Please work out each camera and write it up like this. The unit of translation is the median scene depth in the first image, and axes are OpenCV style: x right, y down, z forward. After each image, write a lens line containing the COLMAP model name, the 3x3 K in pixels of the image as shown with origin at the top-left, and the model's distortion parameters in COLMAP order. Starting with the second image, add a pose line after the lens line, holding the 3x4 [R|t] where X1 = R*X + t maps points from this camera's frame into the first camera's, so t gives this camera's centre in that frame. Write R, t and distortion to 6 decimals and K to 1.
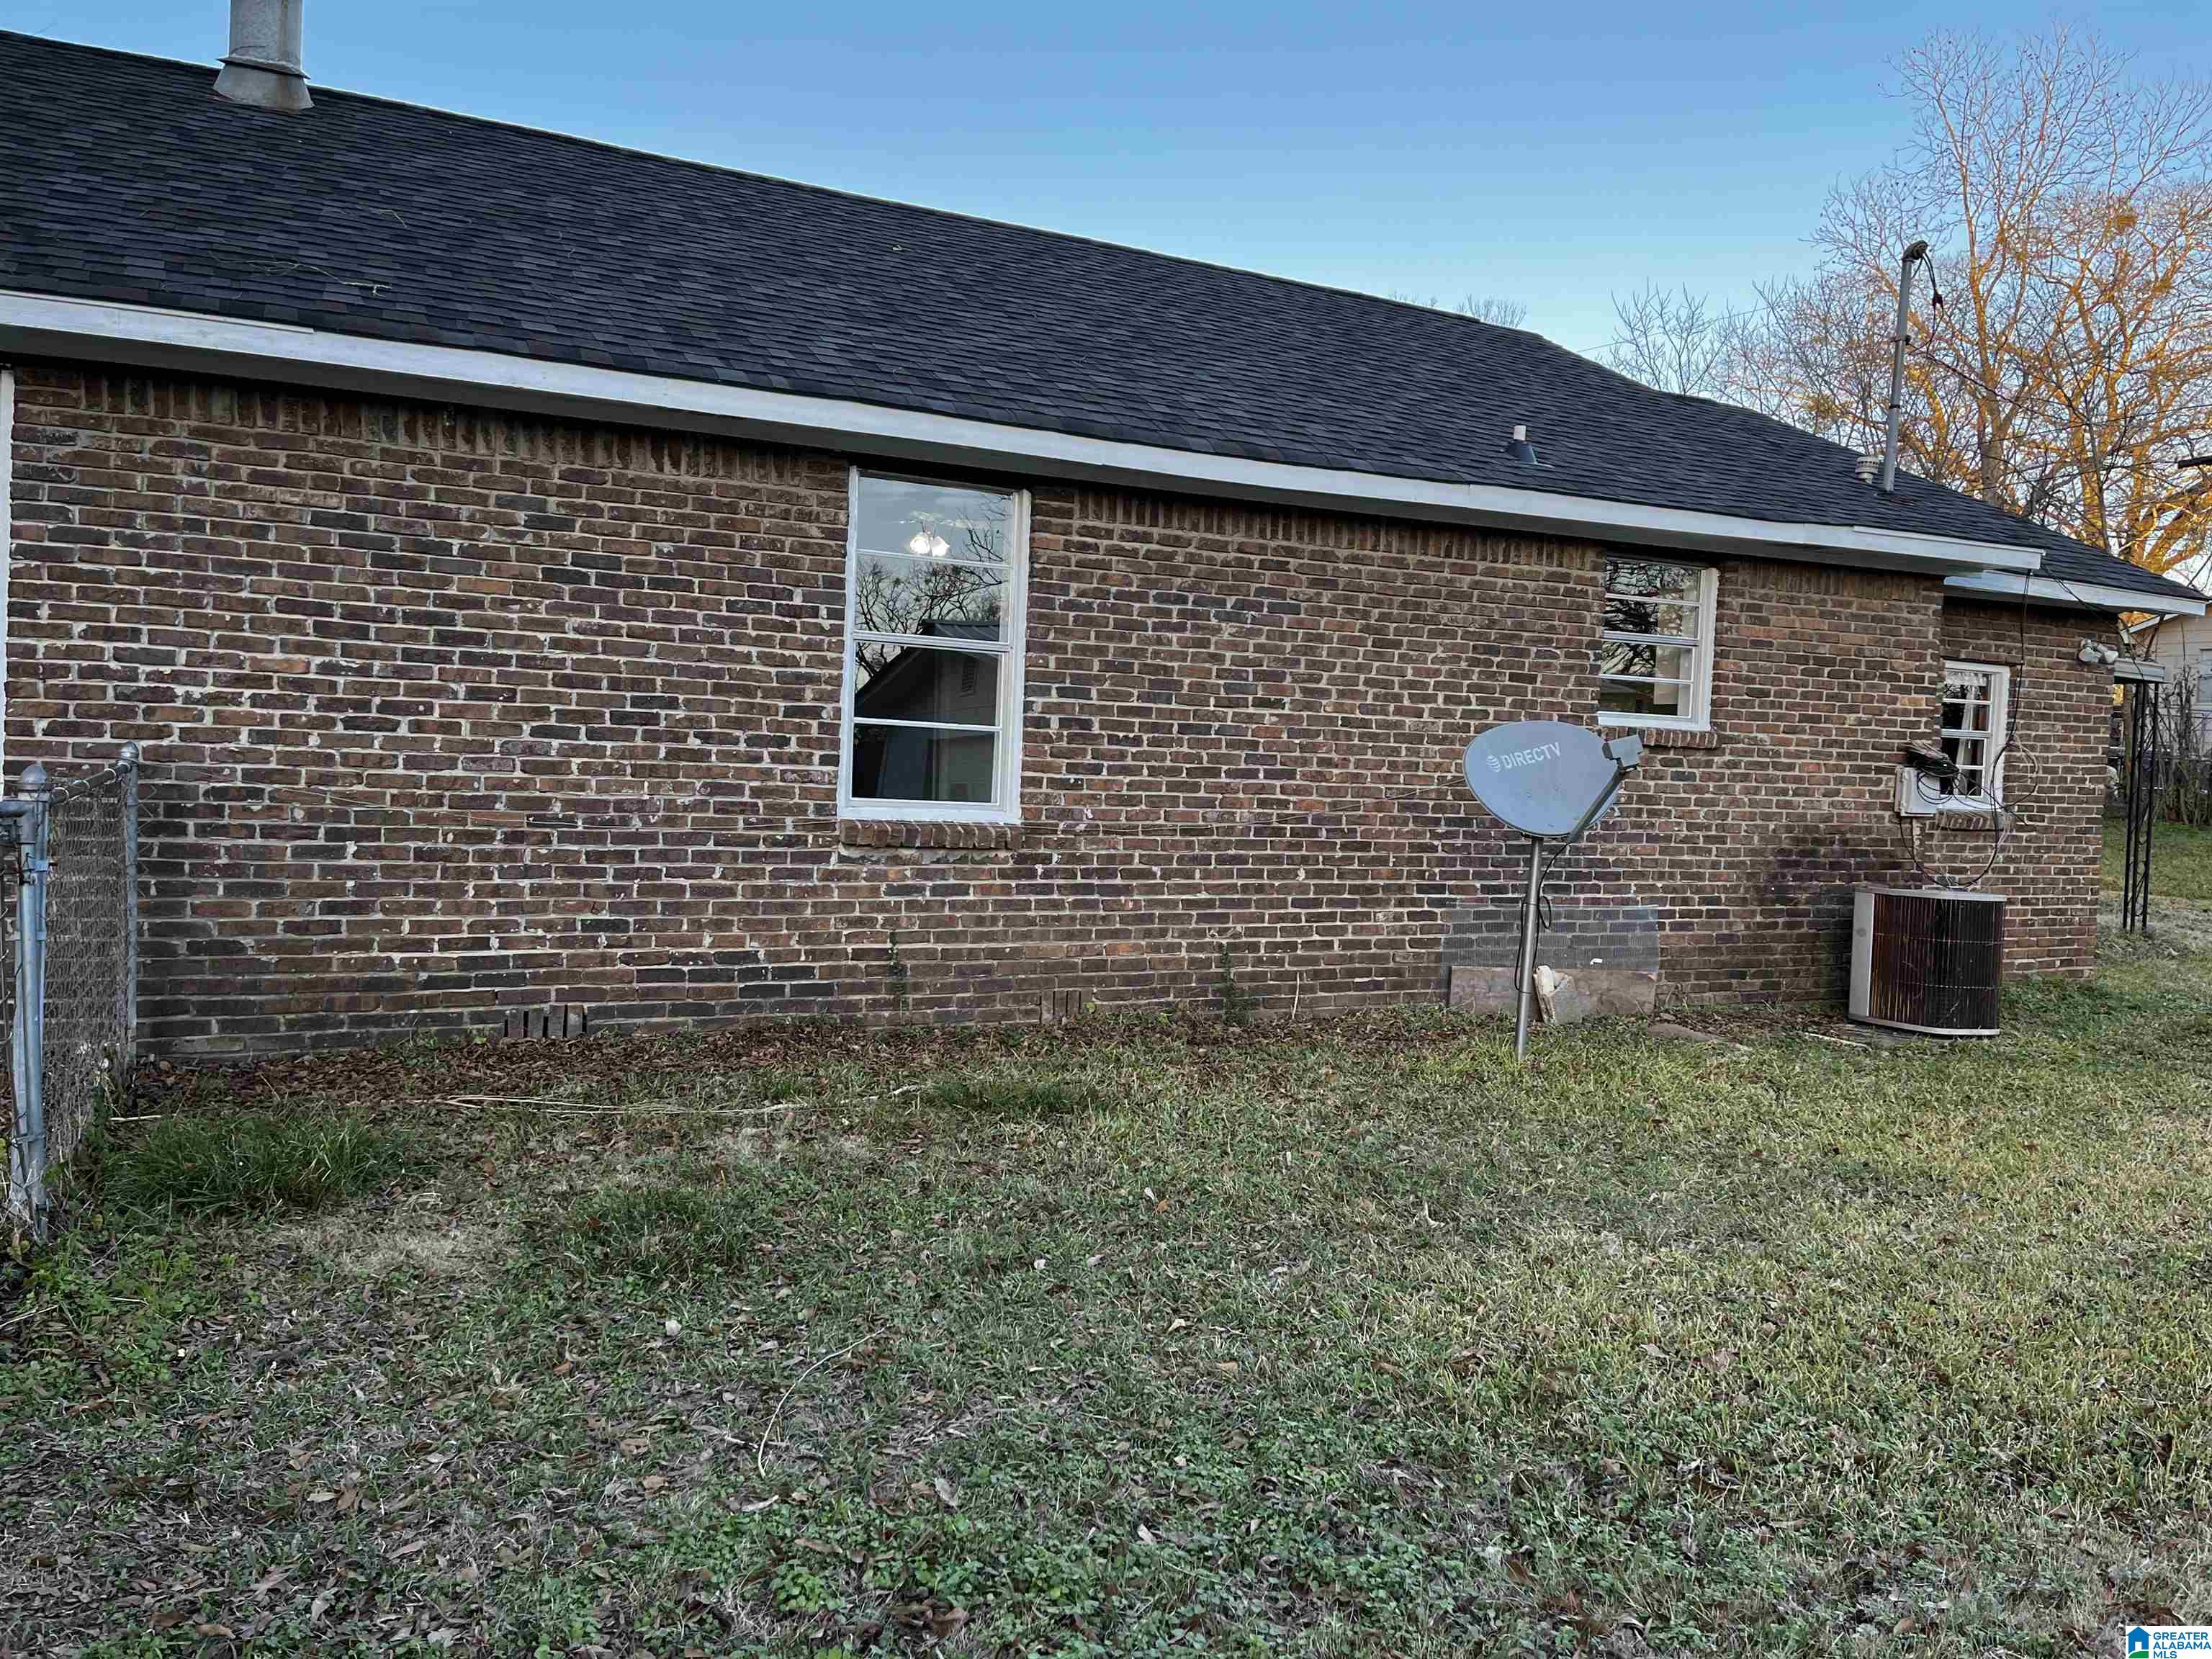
lens RADIAL K [[1655.0, 0, 1106.4], [0, 1655.0, 848.3], [0, 0, 1]] dist [0.067535, -0.094025]
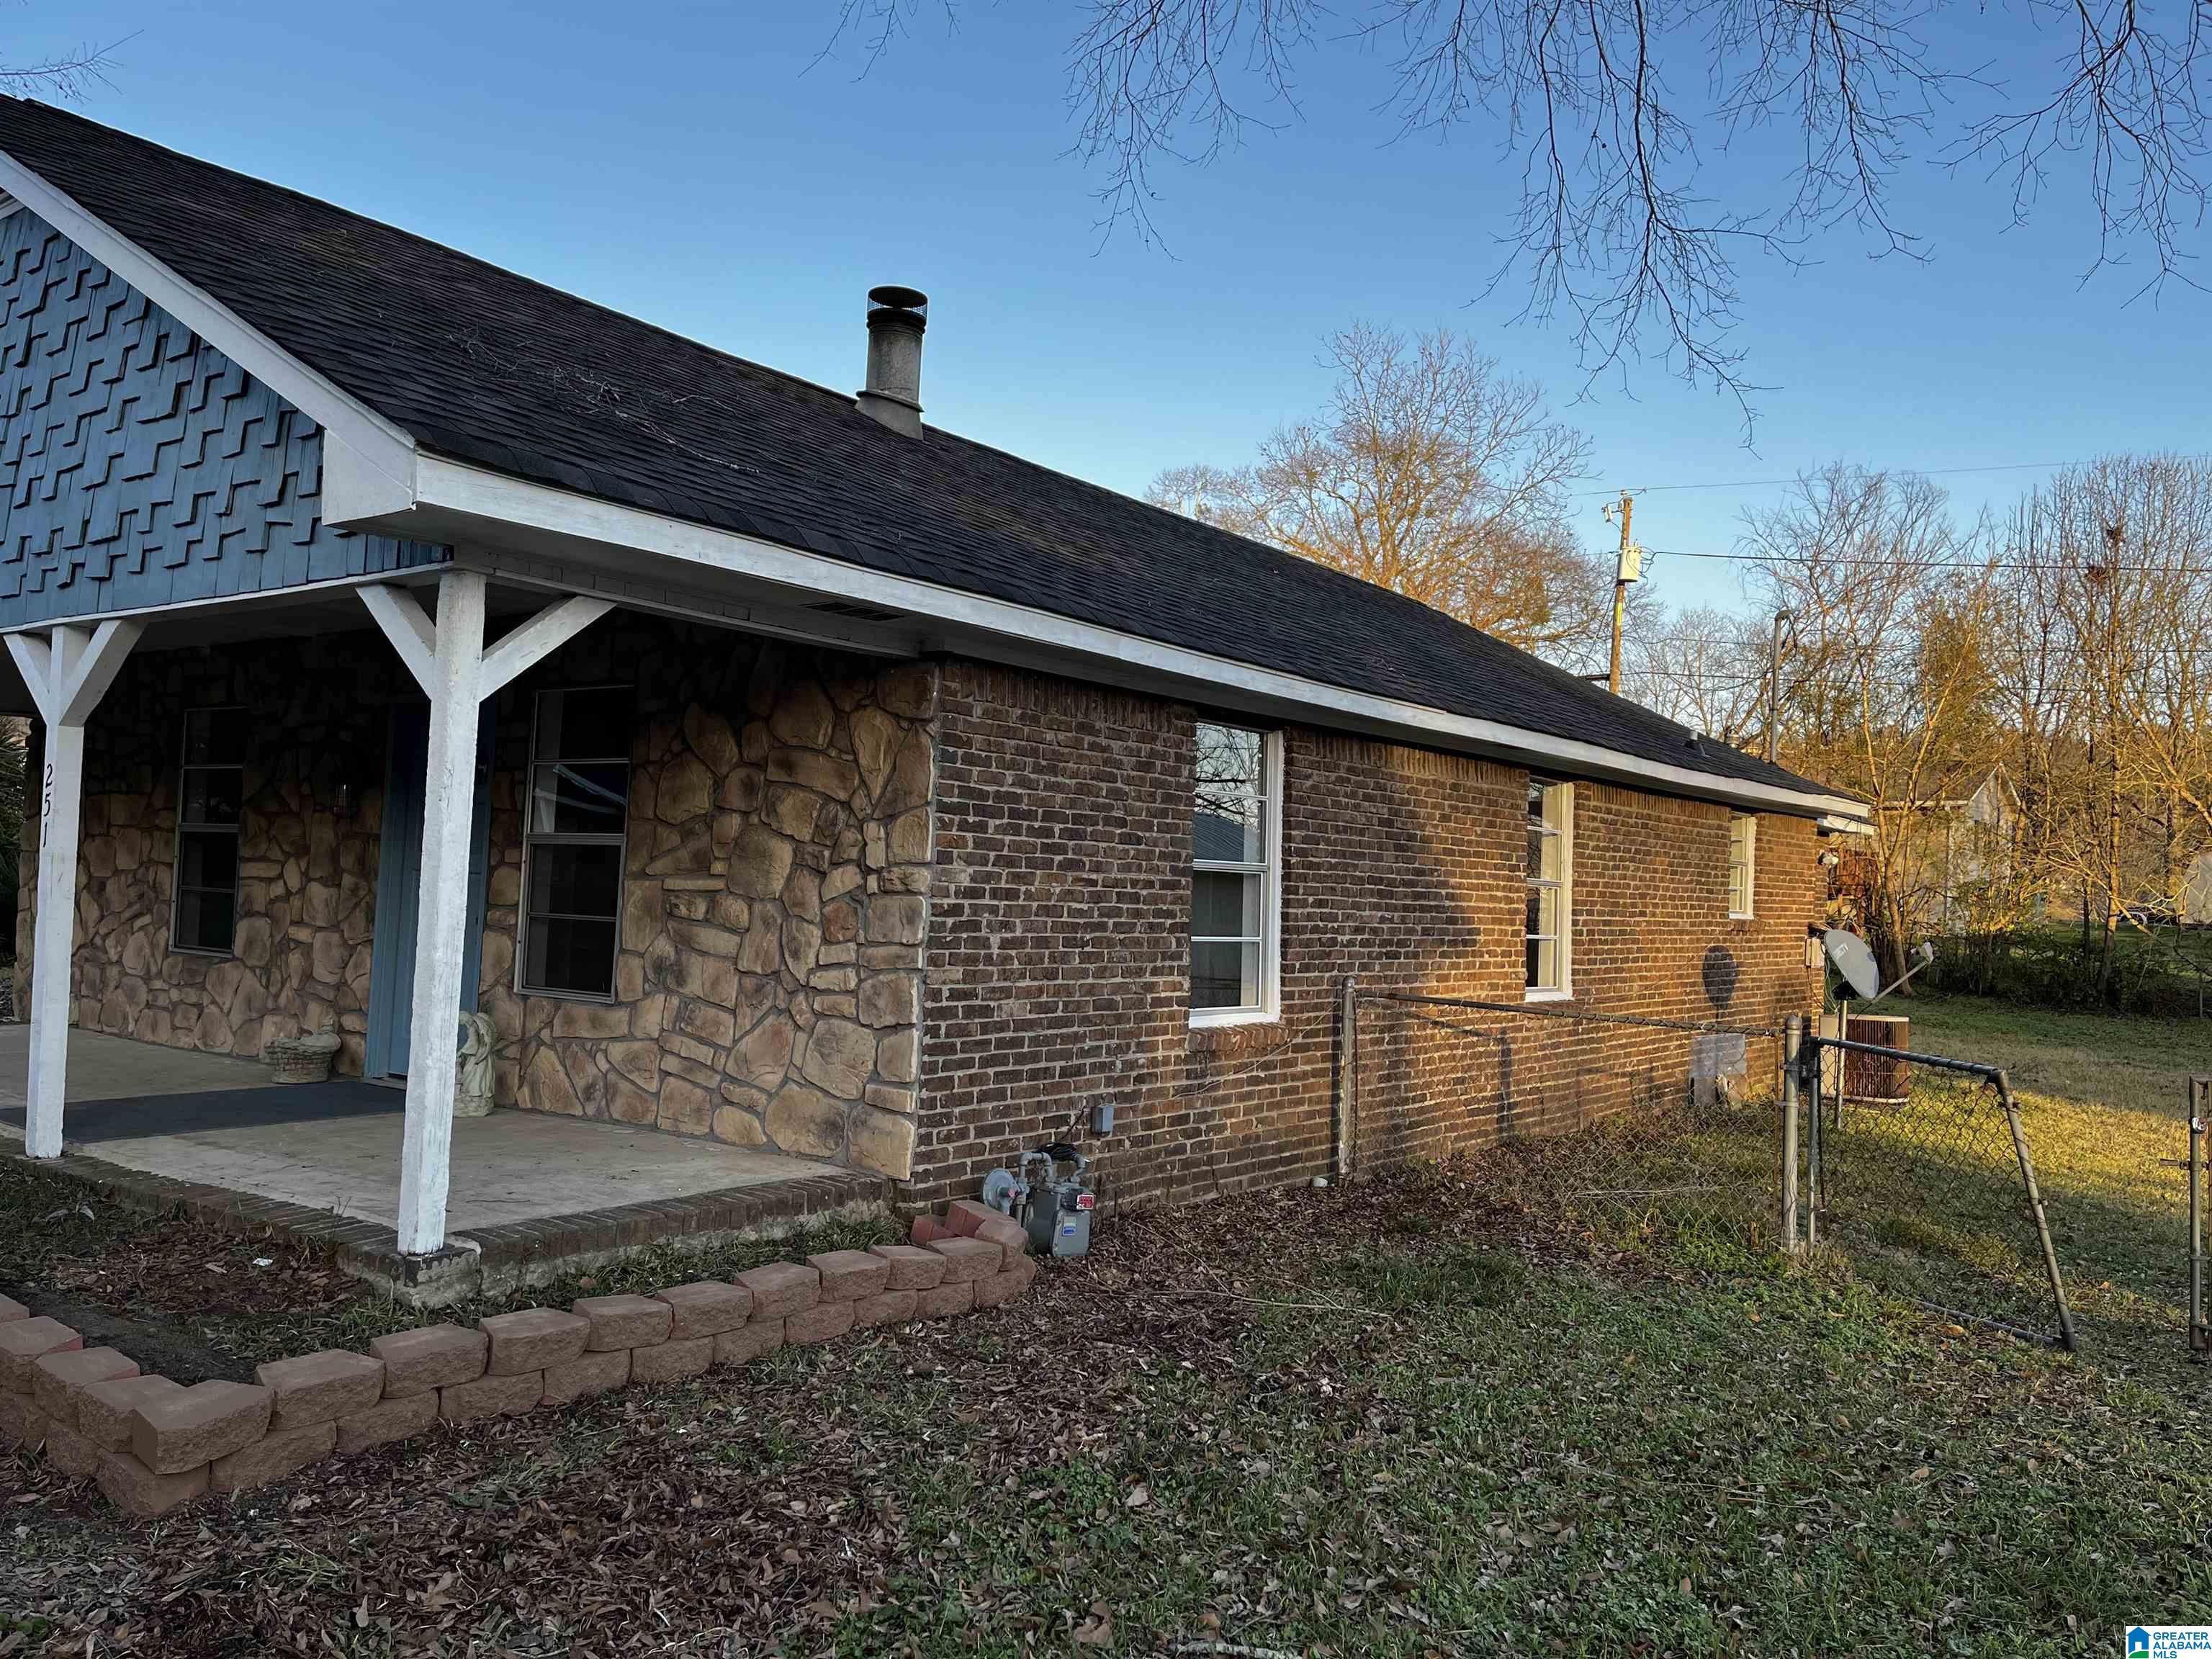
lens RADIAL K [[1655.0, 0, 1105.6], [0, 1655.0, 811.0], [0, 0, 1]] dist [0.067535, -0.094025]
pose [[0.900871, 0.017429, 0.433736, -0.884326], [0.017636, 0.996899, -0.076687, -0.062410], [-0.433728, 0.076735, 0.897770, -0.163321]]
